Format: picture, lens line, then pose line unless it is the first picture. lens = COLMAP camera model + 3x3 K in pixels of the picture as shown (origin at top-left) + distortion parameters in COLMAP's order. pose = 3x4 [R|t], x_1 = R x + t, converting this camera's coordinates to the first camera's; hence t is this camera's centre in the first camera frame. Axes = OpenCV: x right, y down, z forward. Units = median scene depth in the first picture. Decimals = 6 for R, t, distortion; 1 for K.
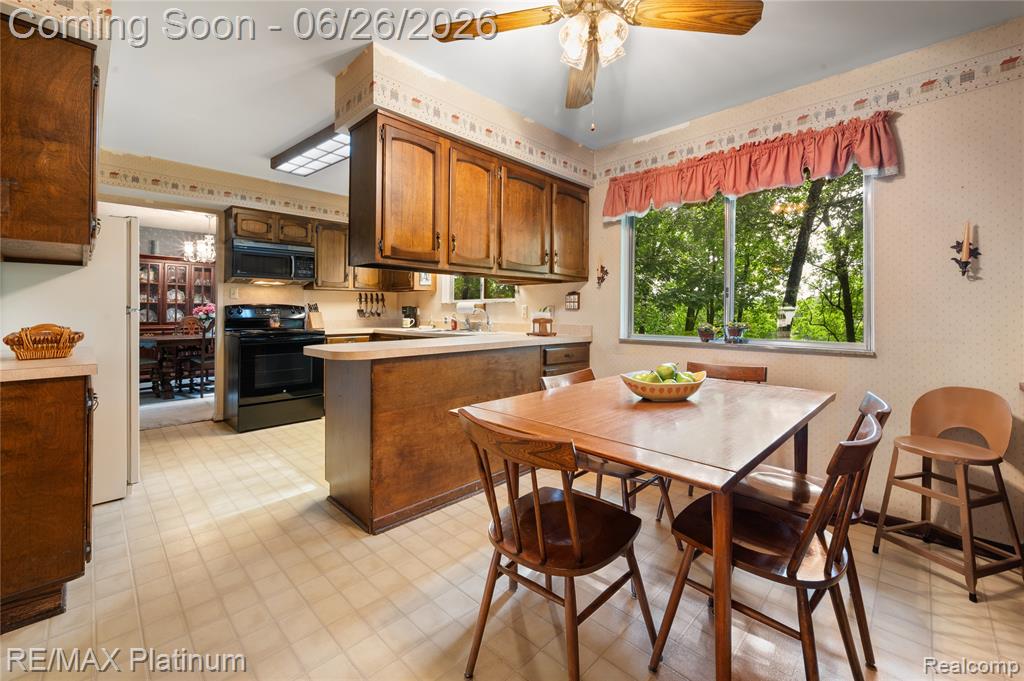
lens RADIAL K [[413.2, 0, 511.9], [0, 413.2, 304.3], [0, 0, 1]] dist [0.003002, -0.001241]
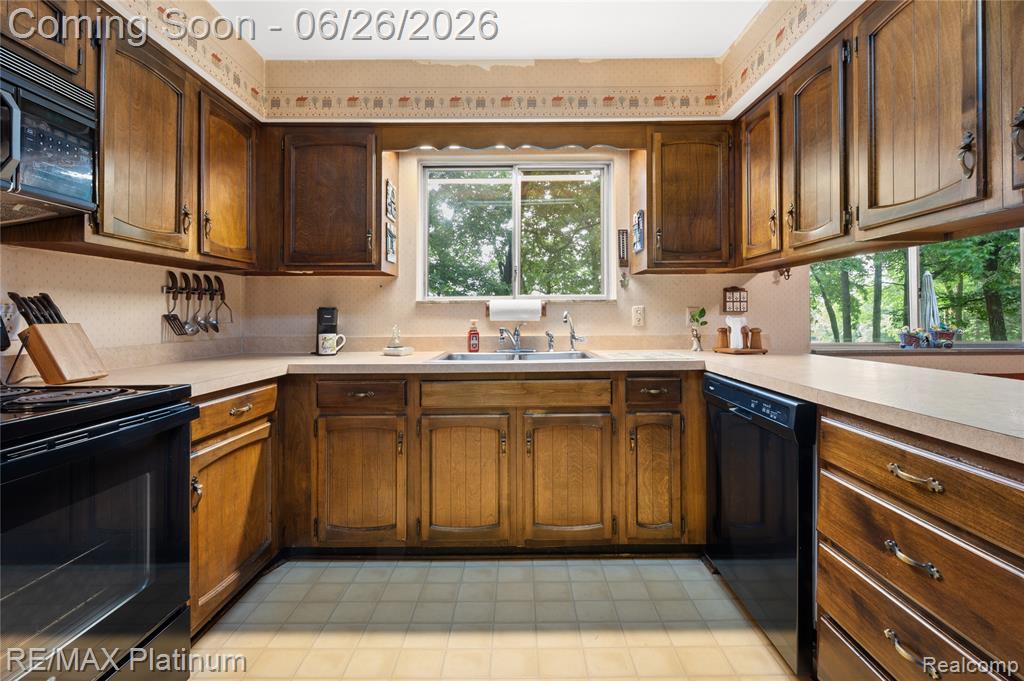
lens RADIAL K [[413.2, 0, 516.4], [0, 413.2, 312.8], [0, 0, 1]] dist [0.003002, -0.001241]
pose [[0.716273, 0.000857, 0.697819, -0.450798], [-0.003760, 0.999989, 0.002632, 0.009750], [-0.697810, -0.004509, 0.716269, 0.572792]]
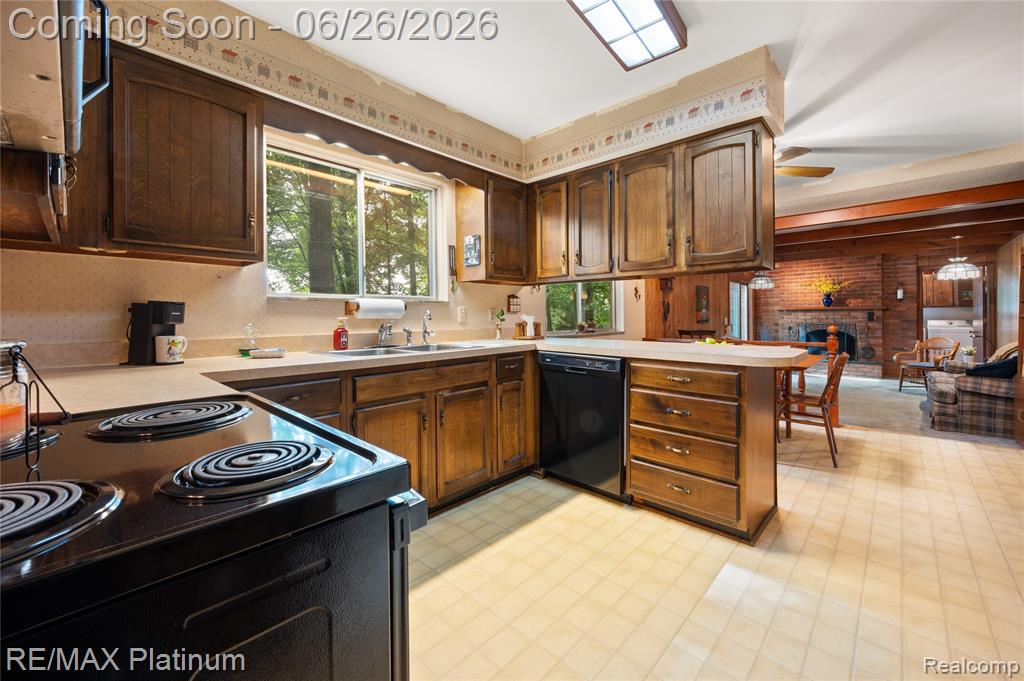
lens RADIAL K [[413.2, 0, 513.3], [0, 413.2, 311.3], [0, 0, 1]] dist [0.003002, -0.001241]
pose [[-0.020673, 0.006292, 0.999766, -0.646085], [-0.012352, 0.999902, -0.006549, 0.012931], [-0.999710, -0.012485, -0.020593, 0.770974]]
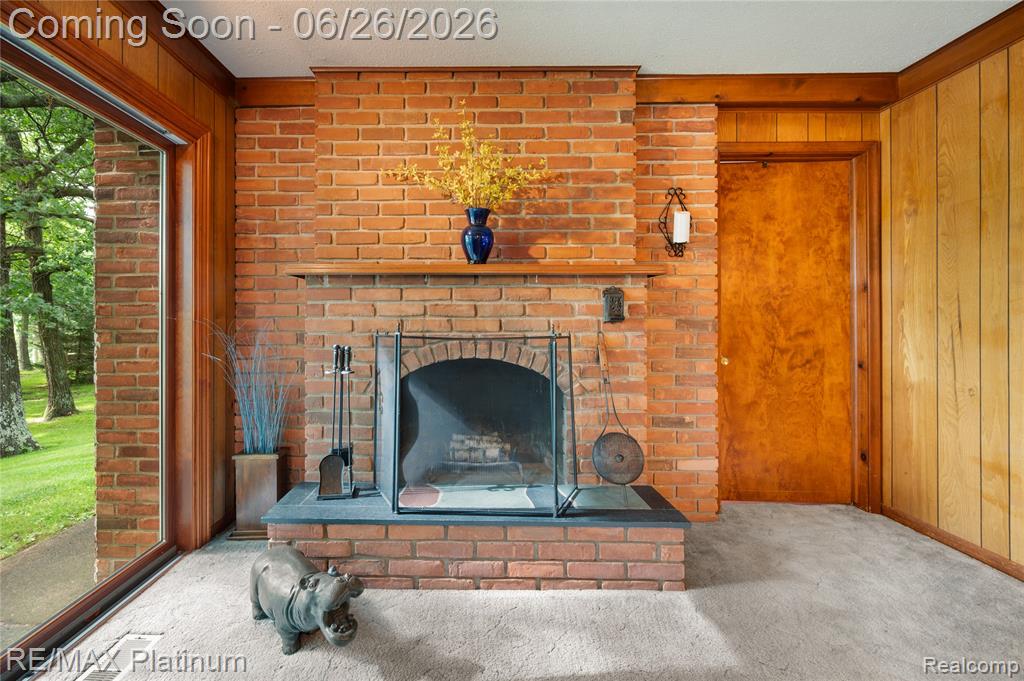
lens RADIAL K [[411.7, 0, 473.3], [0, 411.7, 335.1], [0, 0, 1]] dist [0.000781, 0.000095]
pose [[-0.693696, -0.032186, 0.719548, 0.825687], [-0.020208, 0.999478, 0.025225, 0.028233], [-0.719984, 0.002958, -0.693984, -0.337253]]
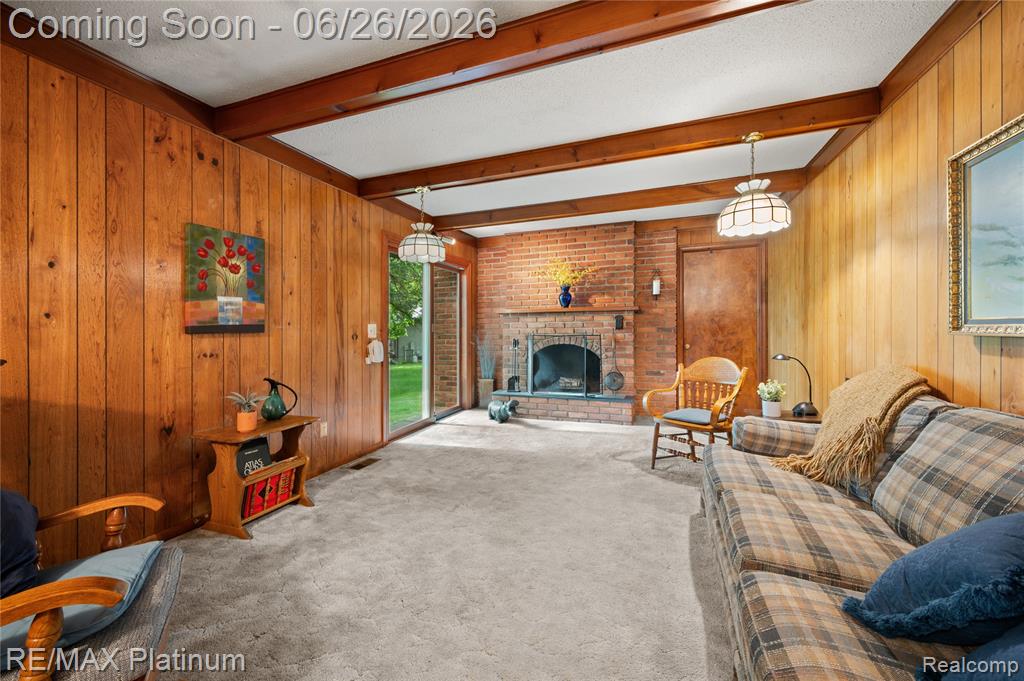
lens RADIAL K [[413.2, 0, 510.3], [0, 413.2, 329.7], [0, 0, 1]] dist [0.003002, -0.001241]
pose [[-0.407106, -0.002085, 0.913378, 0.172063], [-0.009637, 0.999952, -0.002012, 0.028526], [-0.913330, -0.009621, -0.407107, -0.048642]]
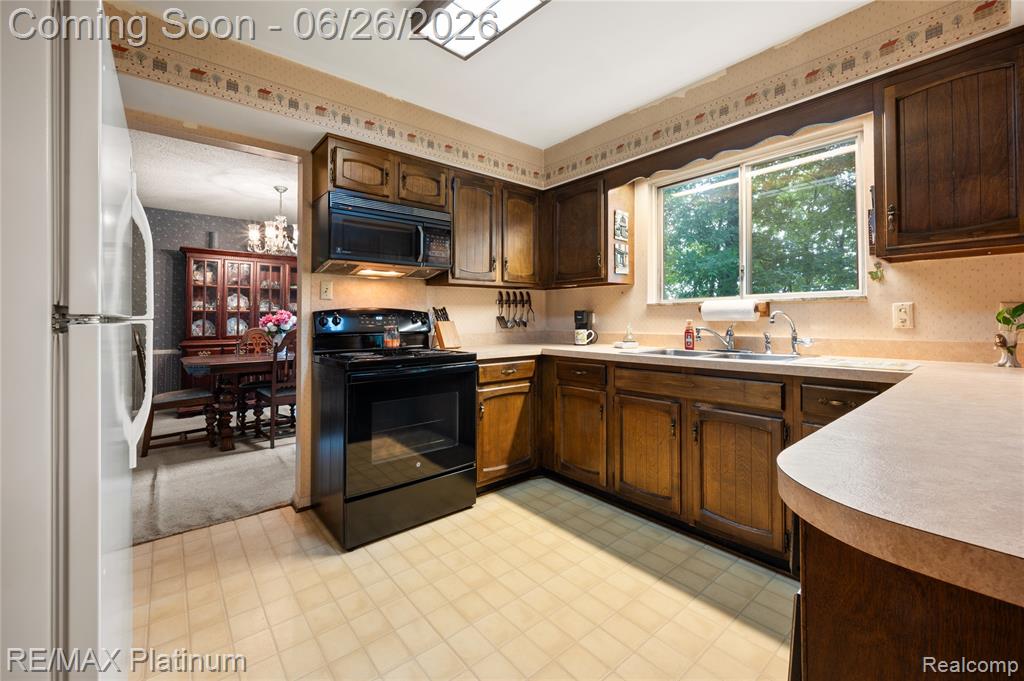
lens RADIAL K [[413.2, 0, 513.2], [0, 413.2, 305.1], [0, 0, 1]] dist [0.003002, -0.001241]
pose [[0.995037, -0.012748, -0.098684, -0.315555], [0.011082, 0.999787, -0.017413, 0.007038], [0.098885, 0.016233, 0.994966, 0.396844]]
